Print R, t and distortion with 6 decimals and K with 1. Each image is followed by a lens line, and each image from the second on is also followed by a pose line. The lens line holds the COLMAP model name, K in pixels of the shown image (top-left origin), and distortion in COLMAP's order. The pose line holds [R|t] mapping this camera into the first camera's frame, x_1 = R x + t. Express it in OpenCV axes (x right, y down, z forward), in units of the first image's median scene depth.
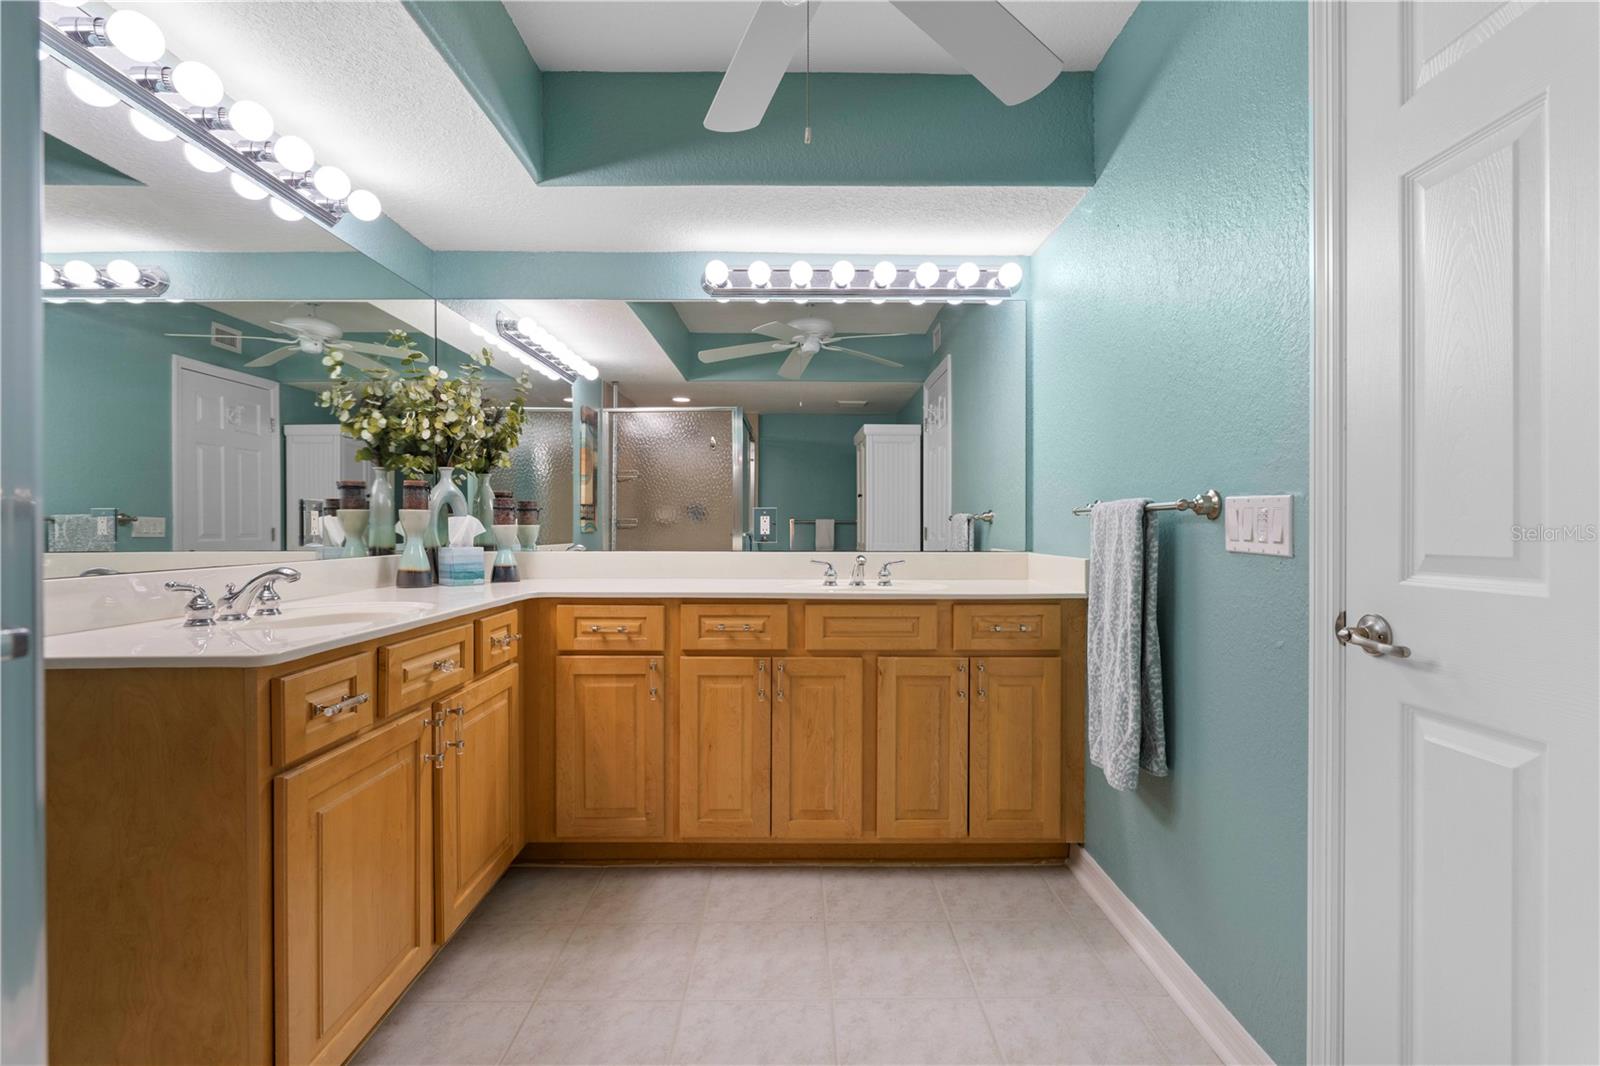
lens RADIAL K [[775.2, 0, 796.9], [0, 775.2, 531.3], [0, 0, 1]] dist [-0.006786, 0.002338]
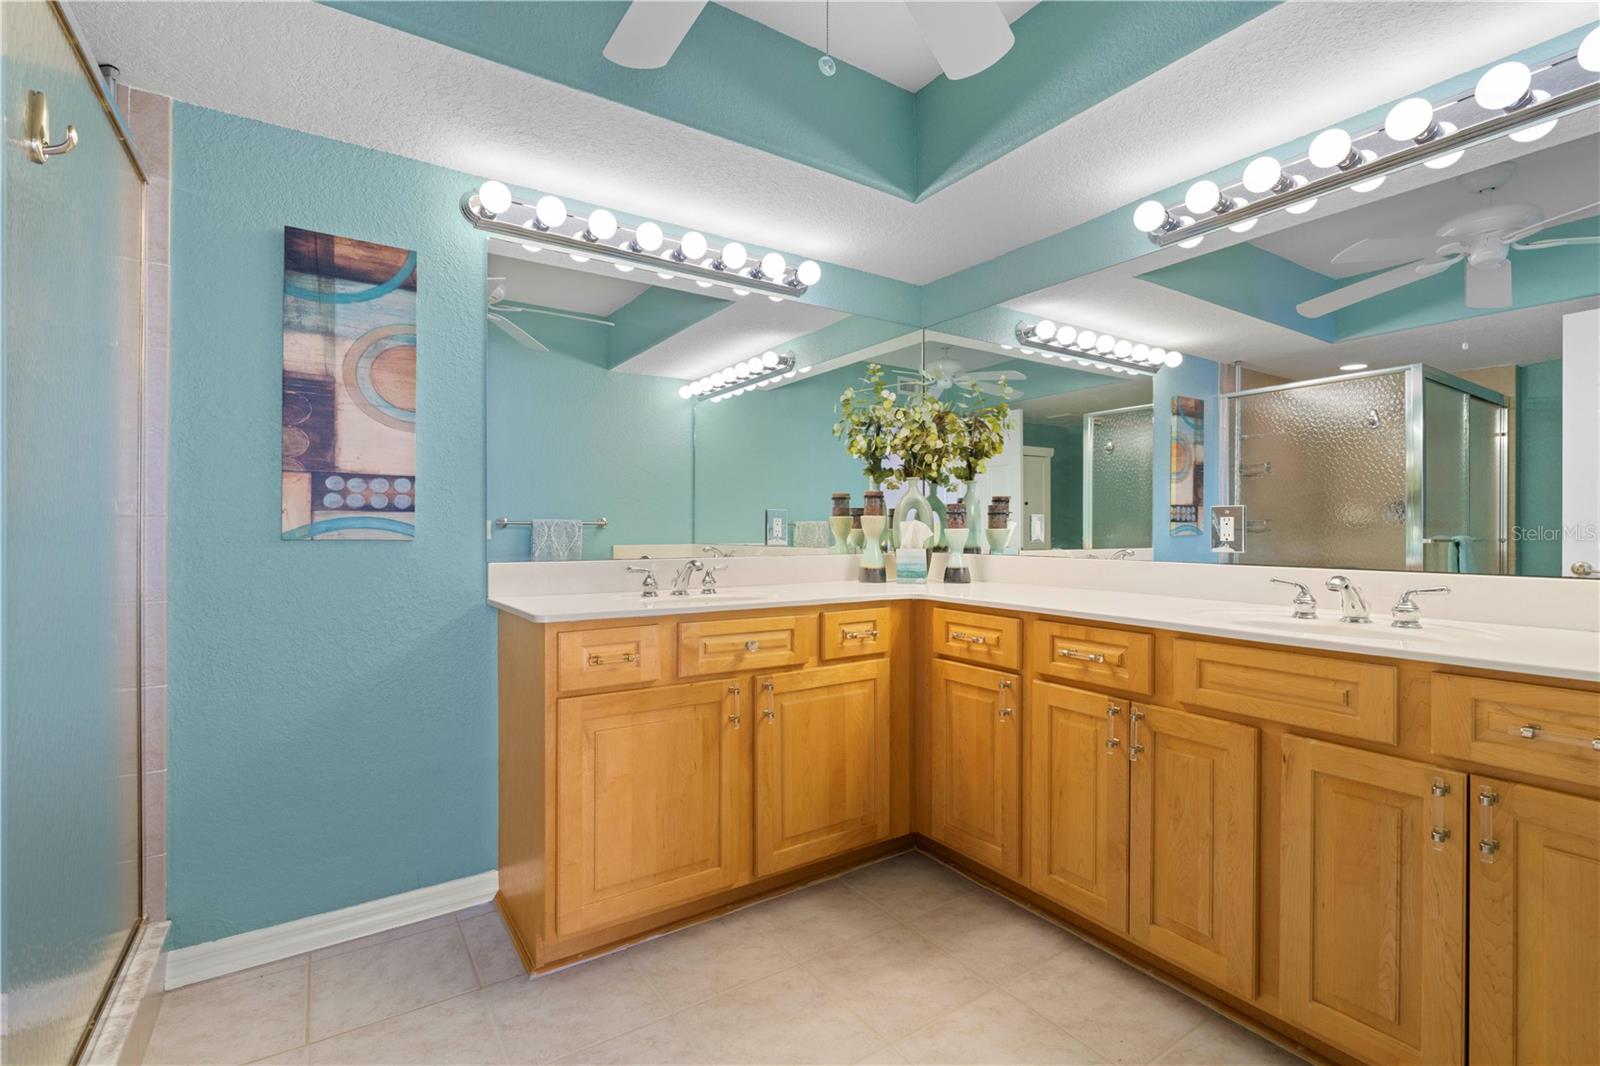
lens RADIAL K [[729.0, 0, 792.8], [0, 729.0, 530.3], [0, 0, 1]] dist [-0.002355, 0.000396]
pose [[0.535967, 0.002083, -0.844236, 0.398257], [-0.005265, 0.999986, -0.000876, -0.004697], [0.844223, 0.004914, 0.535970, 0.328634]]
